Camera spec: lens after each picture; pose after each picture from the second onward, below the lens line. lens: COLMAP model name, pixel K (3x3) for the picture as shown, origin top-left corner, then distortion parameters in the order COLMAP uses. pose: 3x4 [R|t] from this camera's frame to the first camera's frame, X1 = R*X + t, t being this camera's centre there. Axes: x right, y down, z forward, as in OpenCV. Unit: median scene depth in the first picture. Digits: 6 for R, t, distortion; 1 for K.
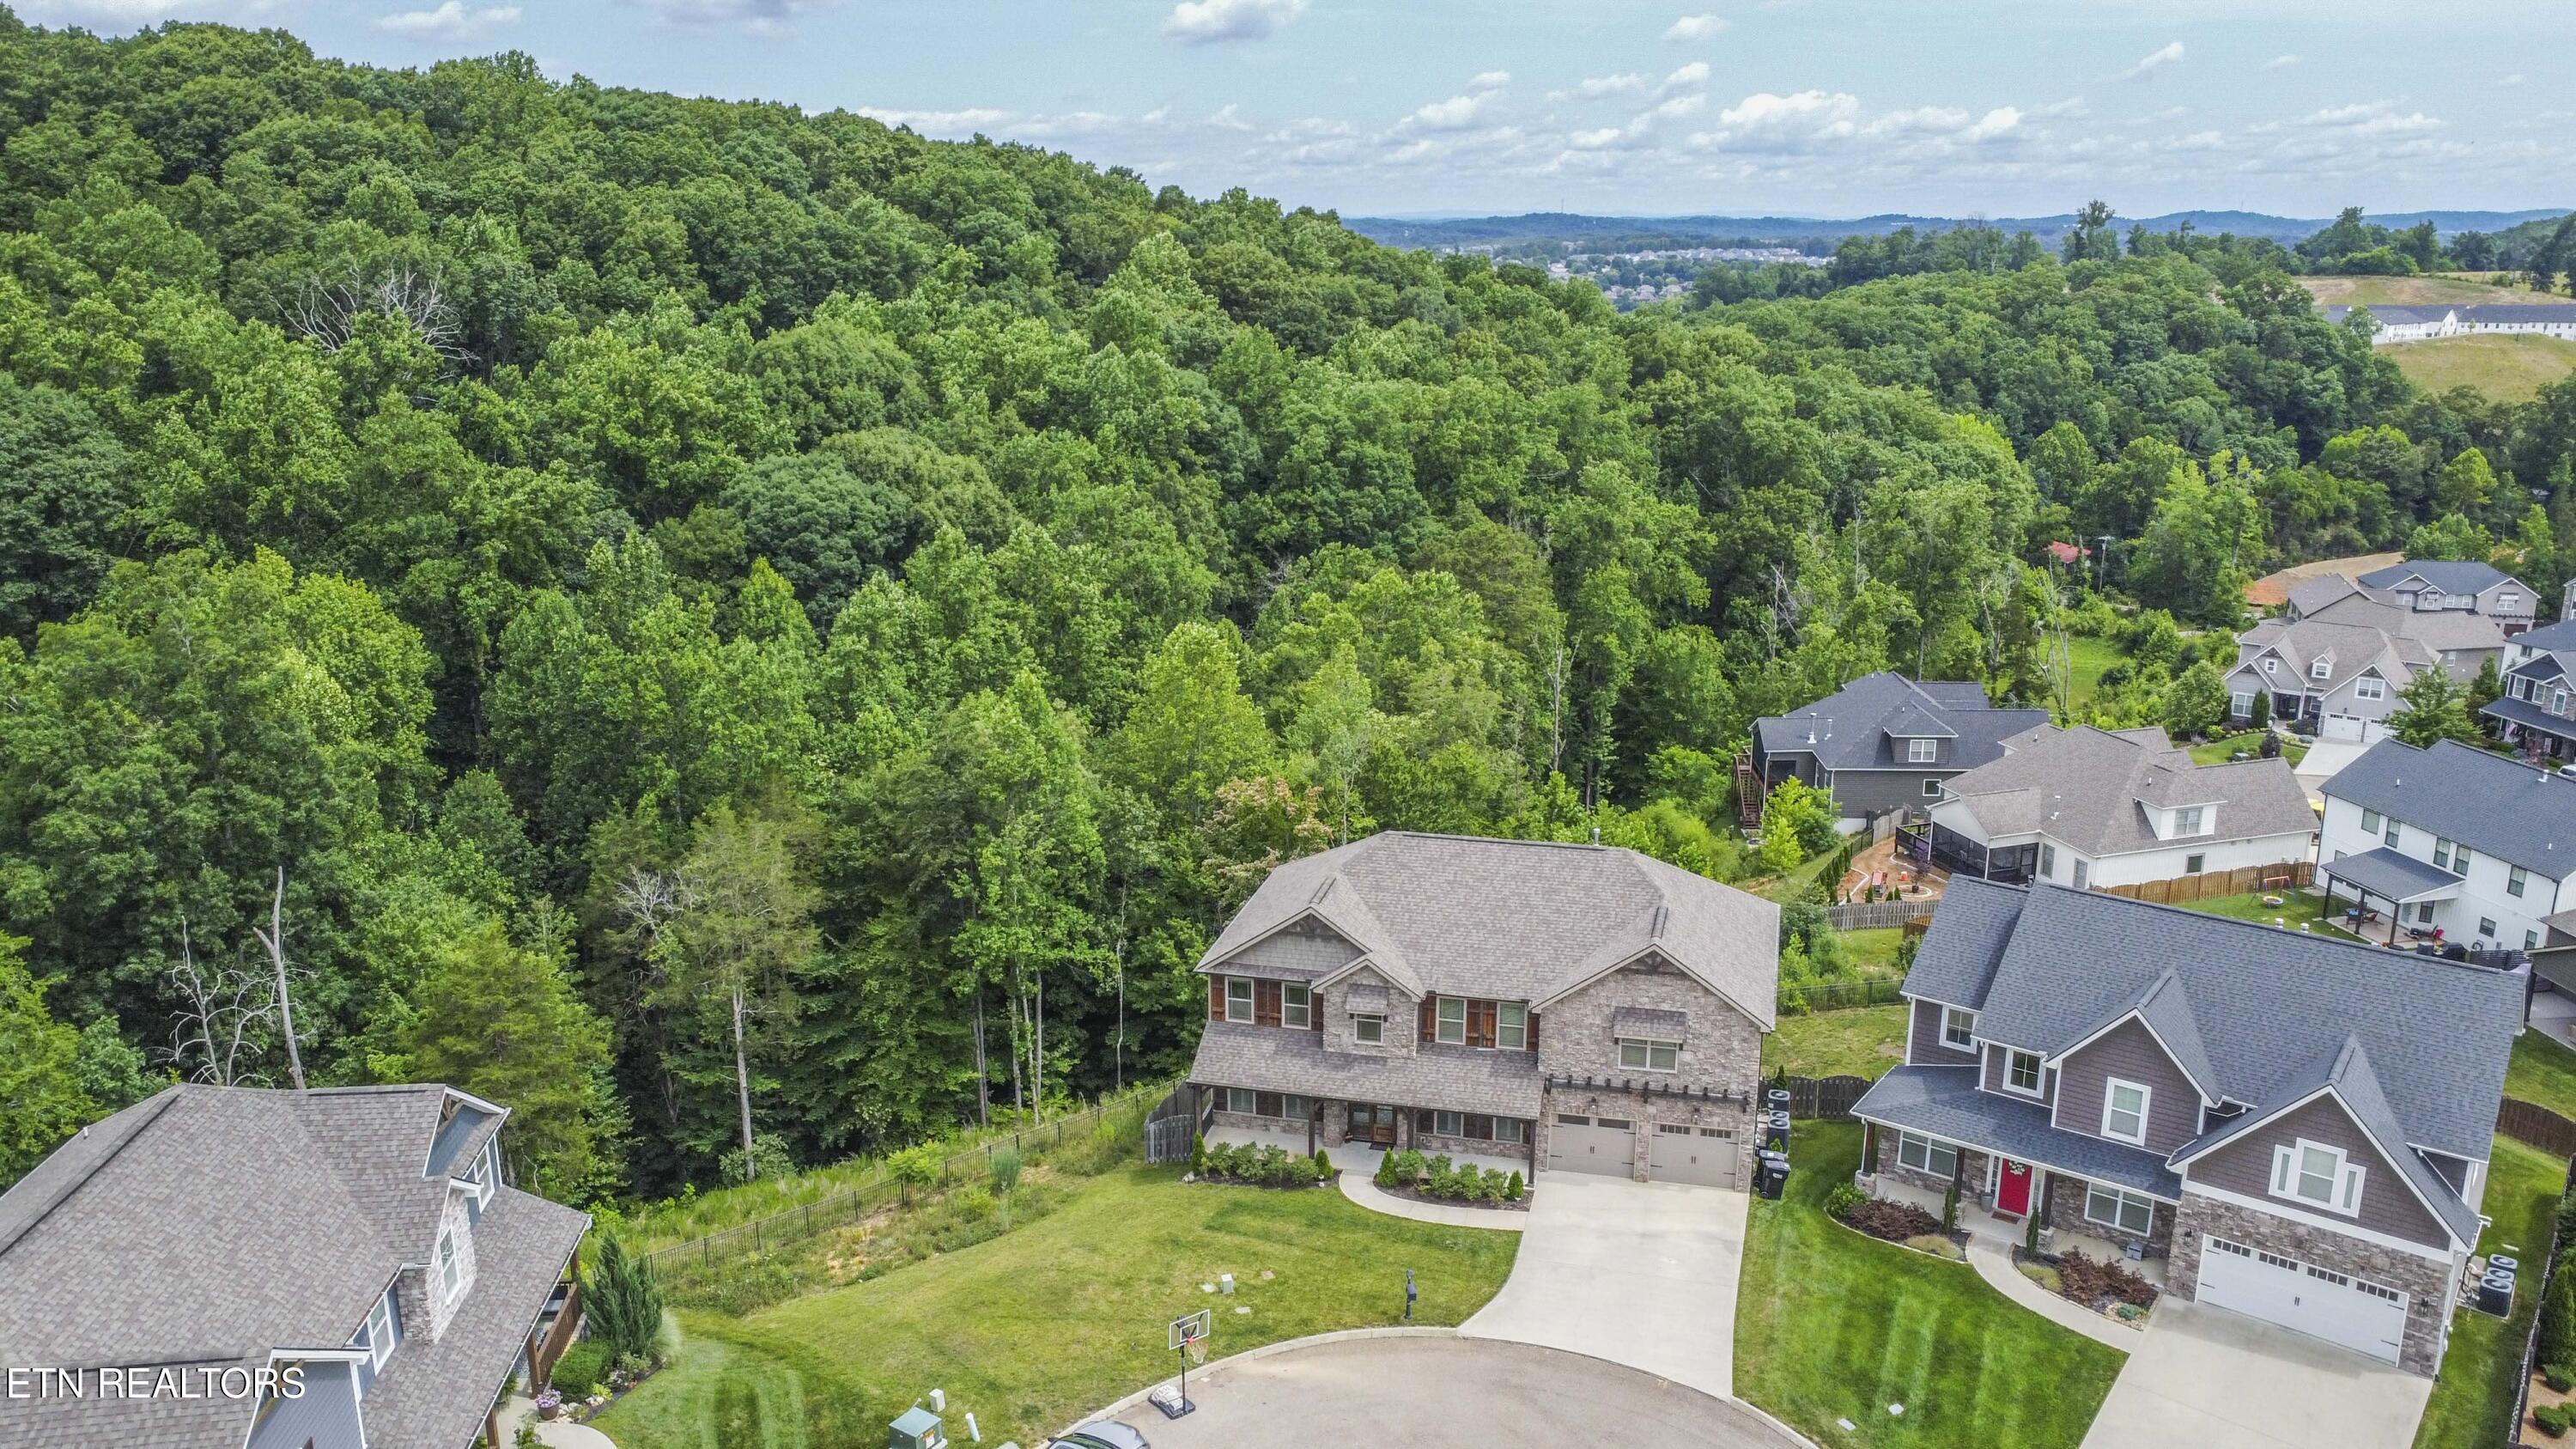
lens RADIAL K [[1897.7, 0, 1342.3], [0, 1897.7, 765.0], [0, 0, 1]] dist [-0.126790, 0.166597]
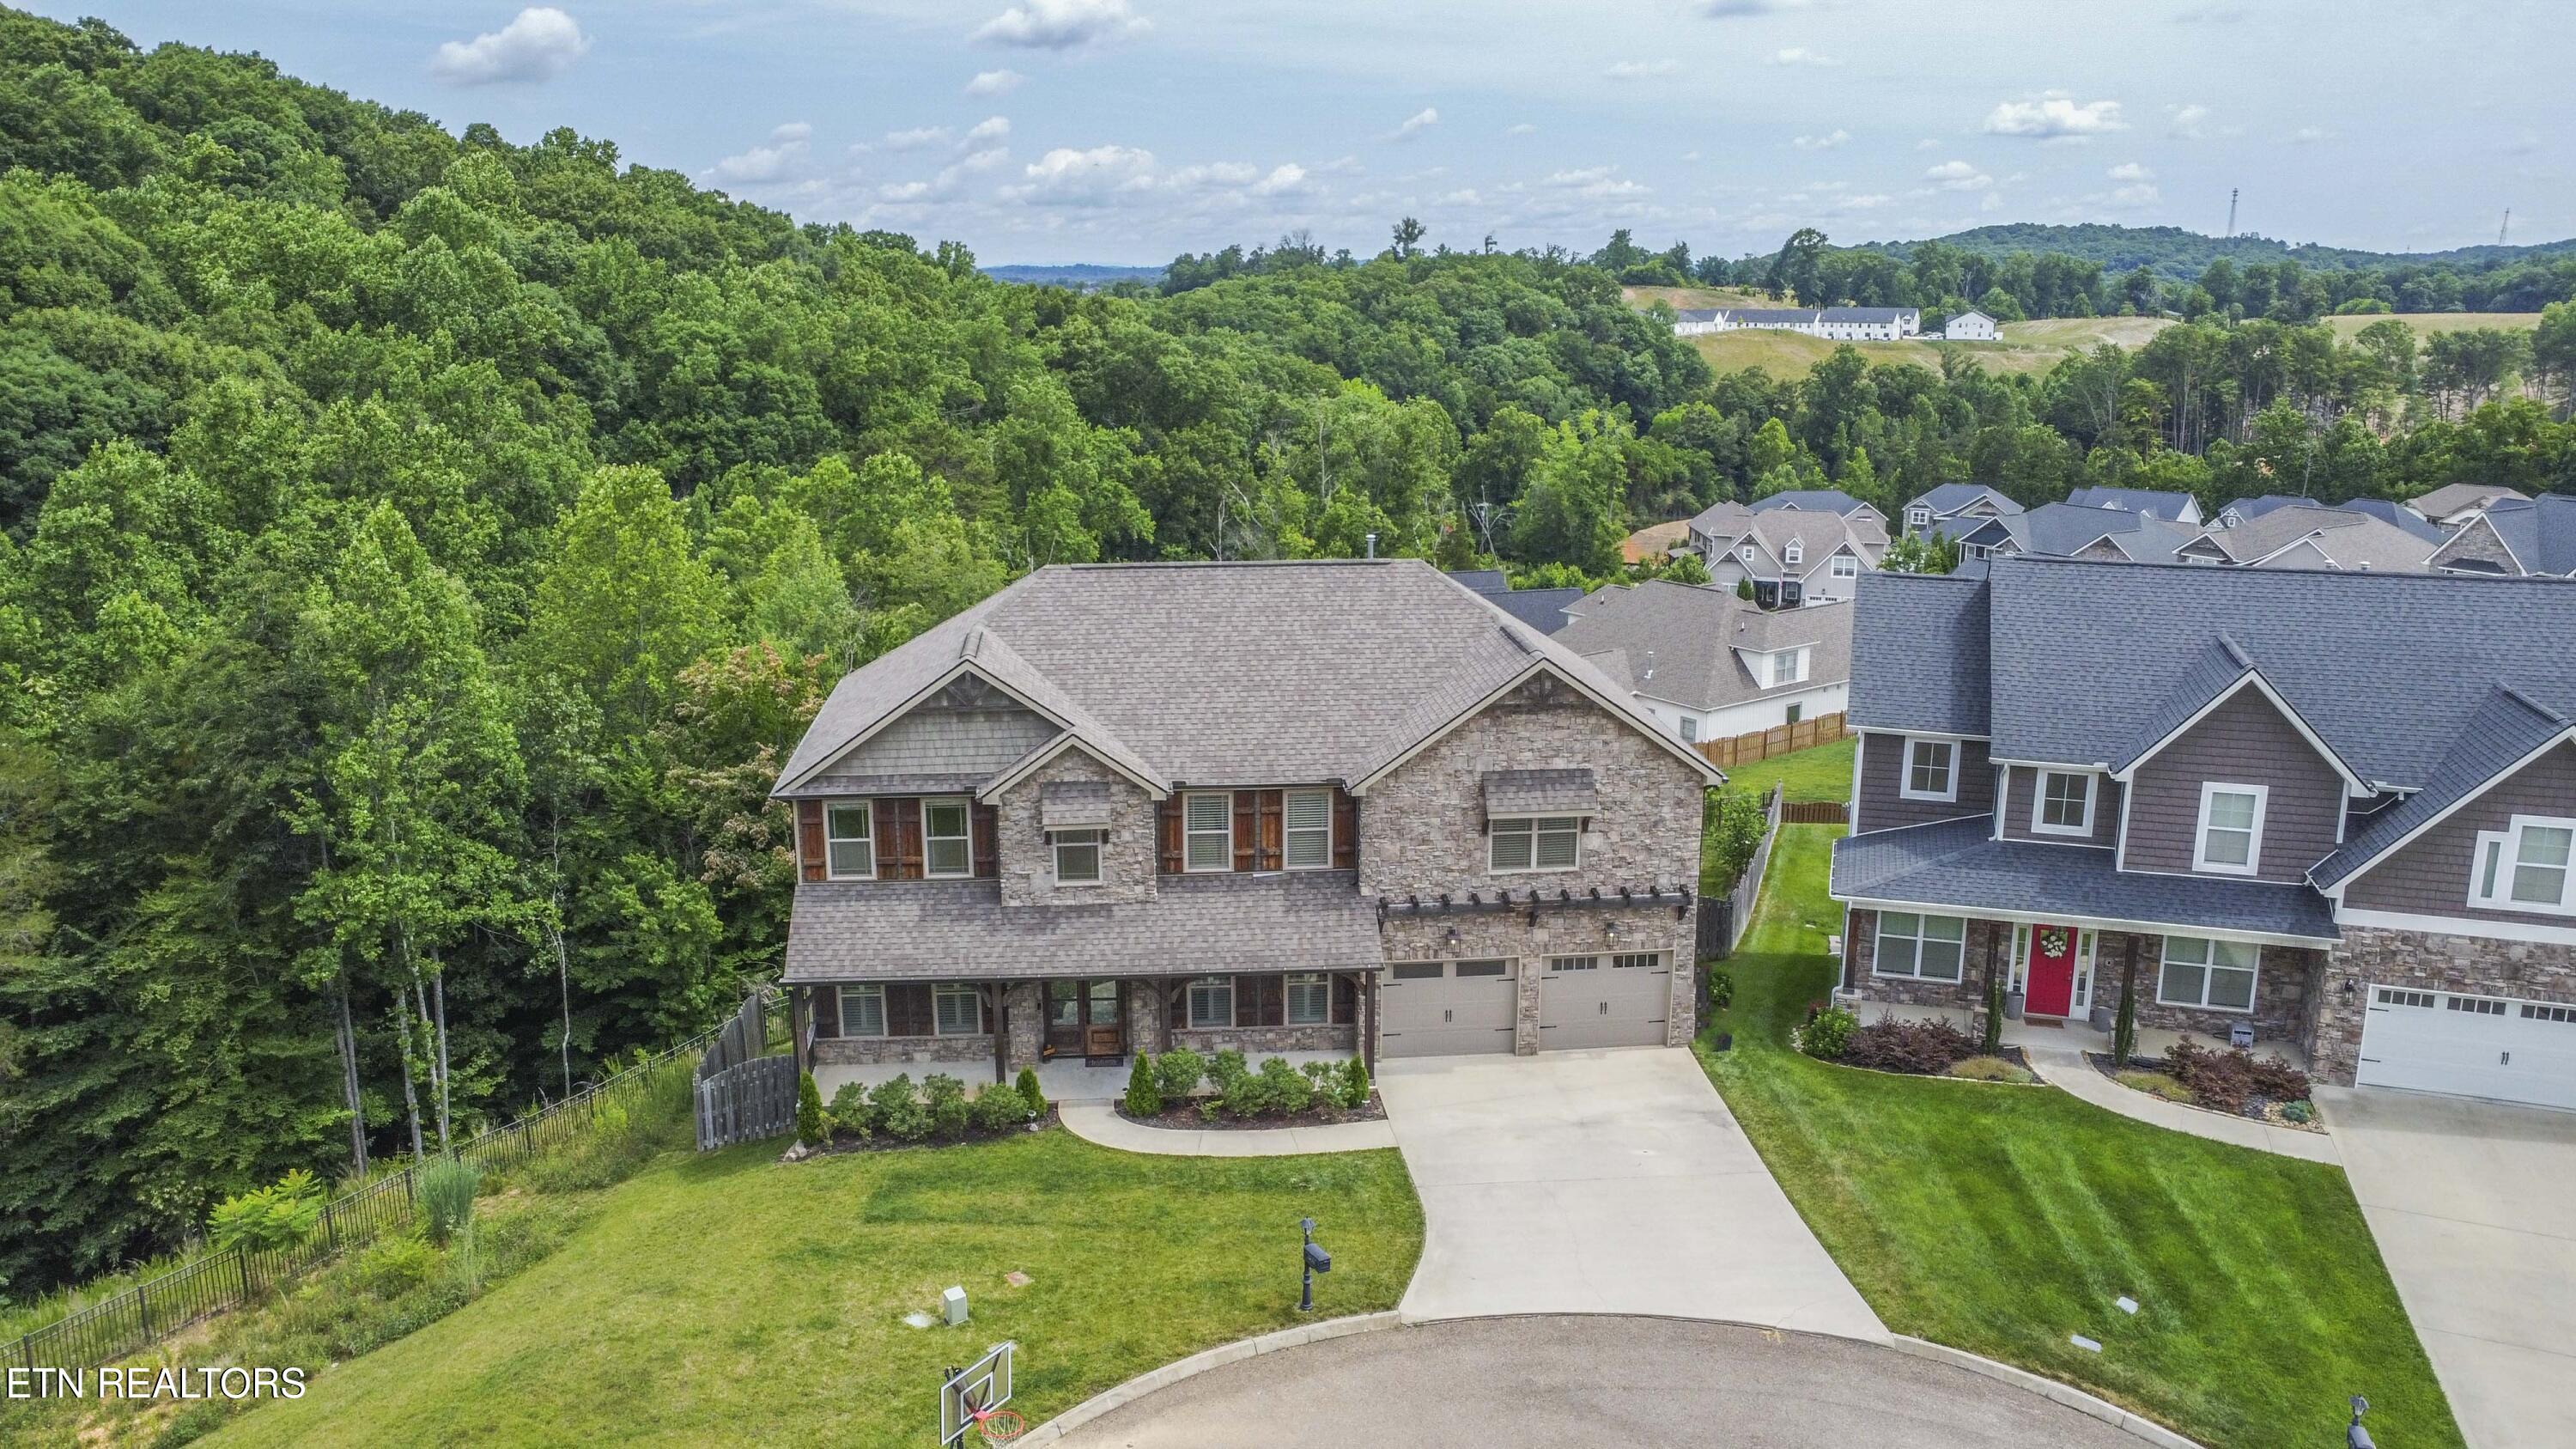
lens RADIAL K [[1897.7, 0, 1315.7], [0, 1897.7, 731.6], [0, 0, 1]] dist [-0.126790, 0.166597]
pose [[0.944511, -0.082841, 0.317864, -0.069201], [0.095316, 0.995161, -0.023867, 0.079983], [-0.314348, 0.052840, 0.947836, 0.268725]]
